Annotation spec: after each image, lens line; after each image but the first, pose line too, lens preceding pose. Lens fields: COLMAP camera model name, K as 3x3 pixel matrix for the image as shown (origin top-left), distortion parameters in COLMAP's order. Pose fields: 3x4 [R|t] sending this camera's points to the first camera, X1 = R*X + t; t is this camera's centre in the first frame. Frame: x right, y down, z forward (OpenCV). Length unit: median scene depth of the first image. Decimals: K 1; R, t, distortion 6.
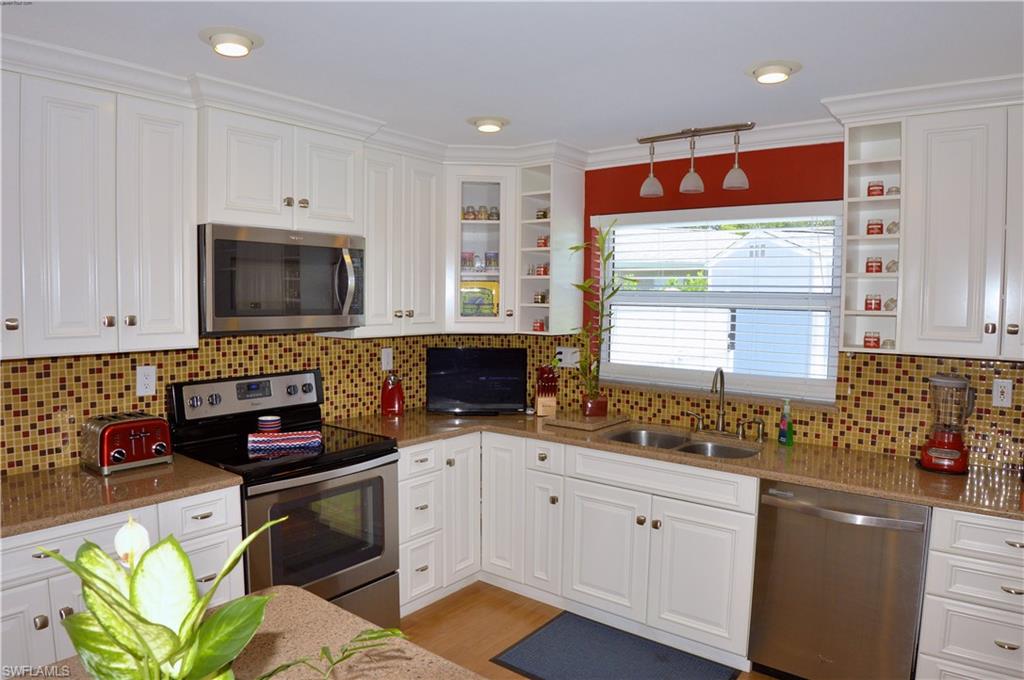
lens RADIAL K [[649.0, 0, 512.0], [0, 649.0, 340.0], [0, 0, 1]] dist [-0.110657, 0.027052]
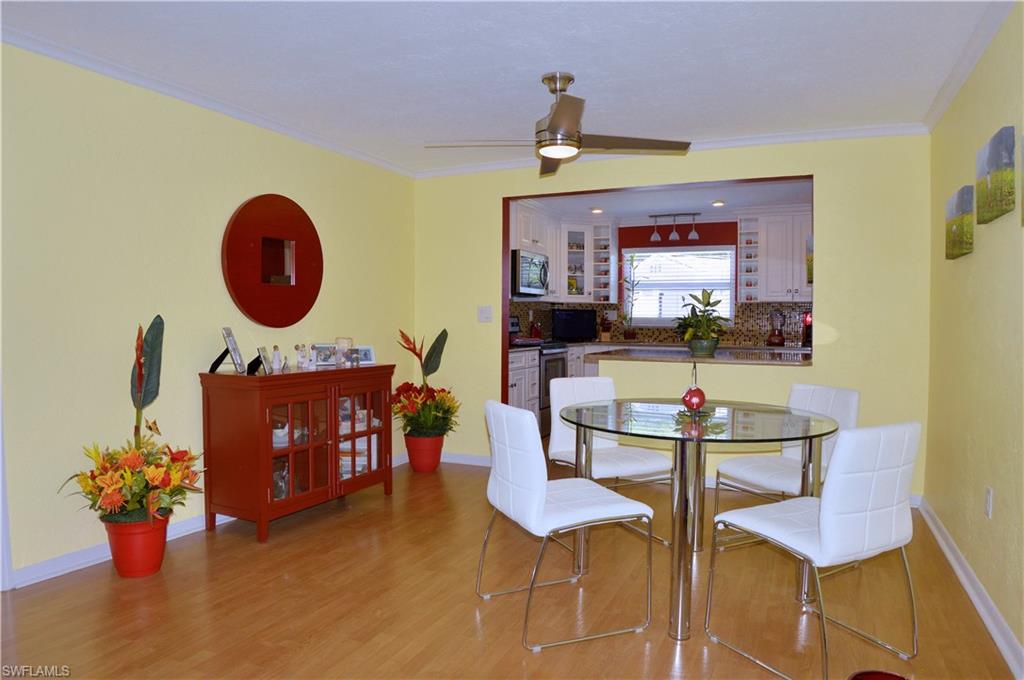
lens RADIAL K [[649.0, 0, 512.0], [0, 649.0, 340.0], [0, 0, 1]] dist [-0.110657, 0.027052]
pose [[0.975069, -0.014578, 0.221421, -0.895383], [0.021585, 0.999339, -0.029259, 0.209363], [-0.220848, 0.033309, 0.974739, -1.255698]]
